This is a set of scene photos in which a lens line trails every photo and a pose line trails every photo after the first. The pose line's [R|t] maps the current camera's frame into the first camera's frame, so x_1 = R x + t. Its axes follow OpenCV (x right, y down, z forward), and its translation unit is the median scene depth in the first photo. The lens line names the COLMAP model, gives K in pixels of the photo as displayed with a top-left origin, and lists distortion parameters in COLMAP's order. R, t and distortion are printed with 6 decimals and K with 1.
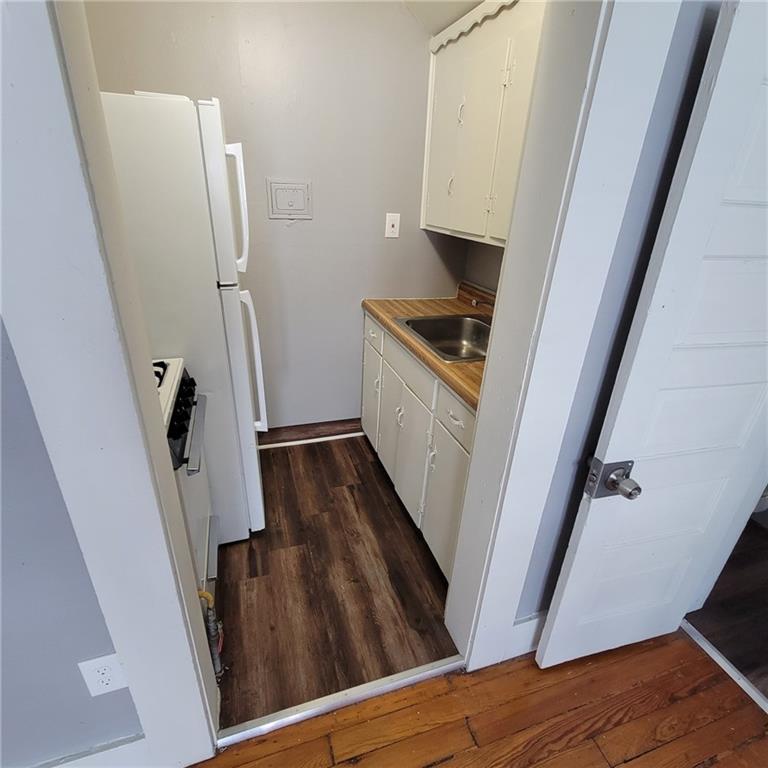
lens RADIAL K [[418.0, 0, 380.1], [0, 418.0, 387.2], [0, 0, 1]] dist [0.000010, -0.004477]
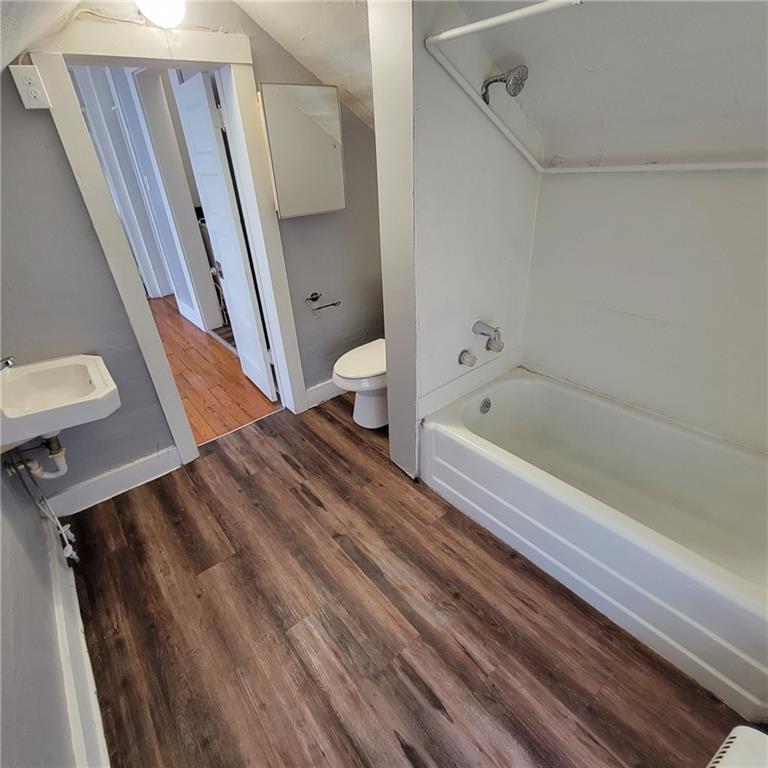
lens RADIAL K [[418.0, 0, 383.1], [0, 418.0, 384.5], [0, 0, 1]] dist [0.000010, -0.004477]
pose [[-0.932203, 0.181693, -0.313025, 0.242676], [-0.139875, 0.616815, 0.774580, -0.567461], [0.333815, 0.765850, -0.549583, 1.214529]]
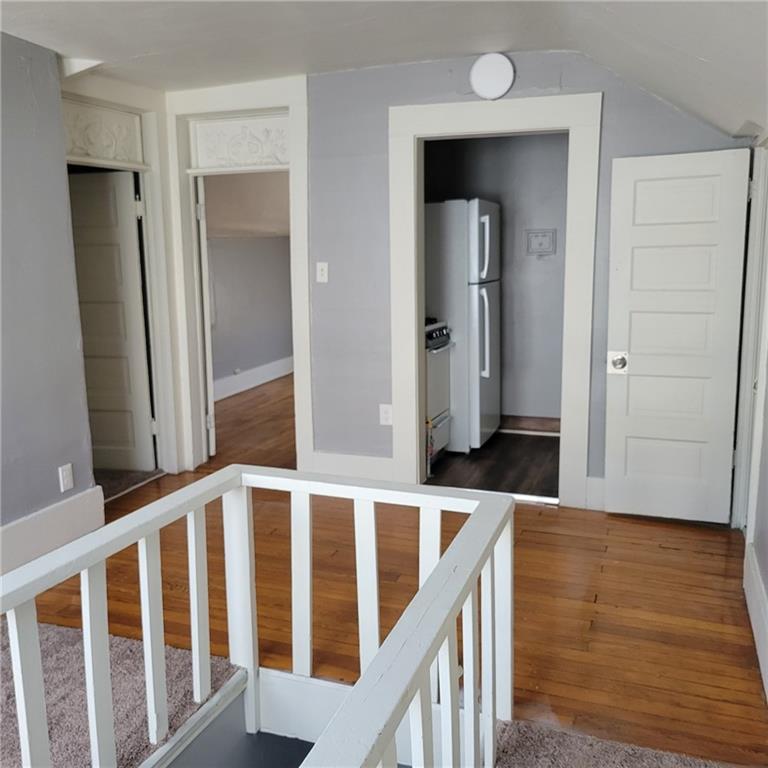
lens RADIAL K [[778.4, 0, 384.4], [0, 778.4, 385.1], [0, 0, 1]] dist [0.079392, 0.000000]
pose [[0.792629, 0.043634, -0.608141, 1.226407], [-0.205864, 0.958013, -0.199579, 0.808594], [0.573899, 0.283386, 0.768331, -1.505435]]
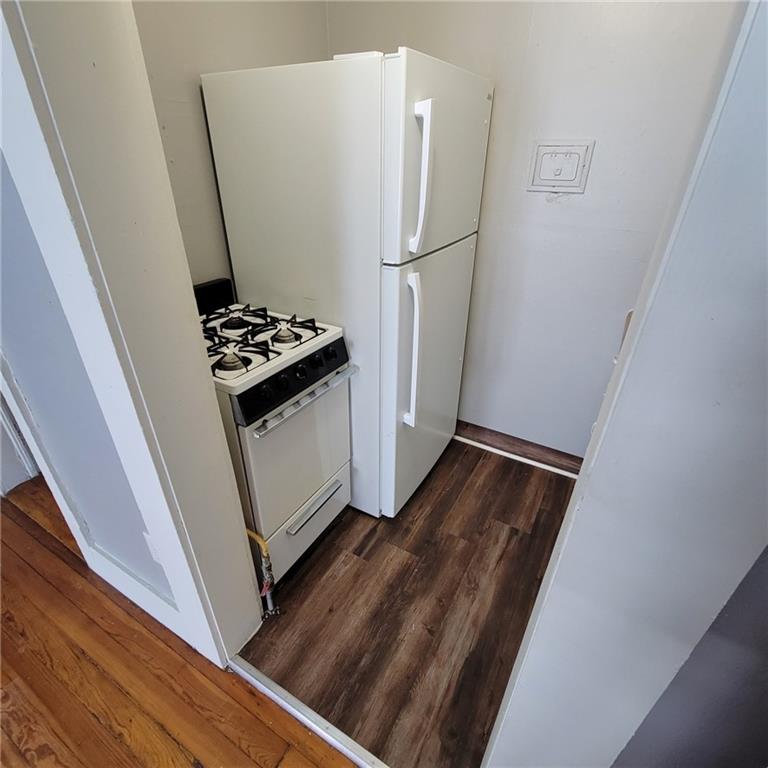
lens RADIAL K [[418.0, 0, 383.2], [0, 418.0, 385.3], [0, 0, 1]] dist [0.000010, -0.004477]
pose [[0.664078, 0.340241, -0.665759, 0.269068], [-0.298350, 0.937078, 0.181305, -0.128000], [0.685556, 0.078229, 0.723805, 0.280446]]
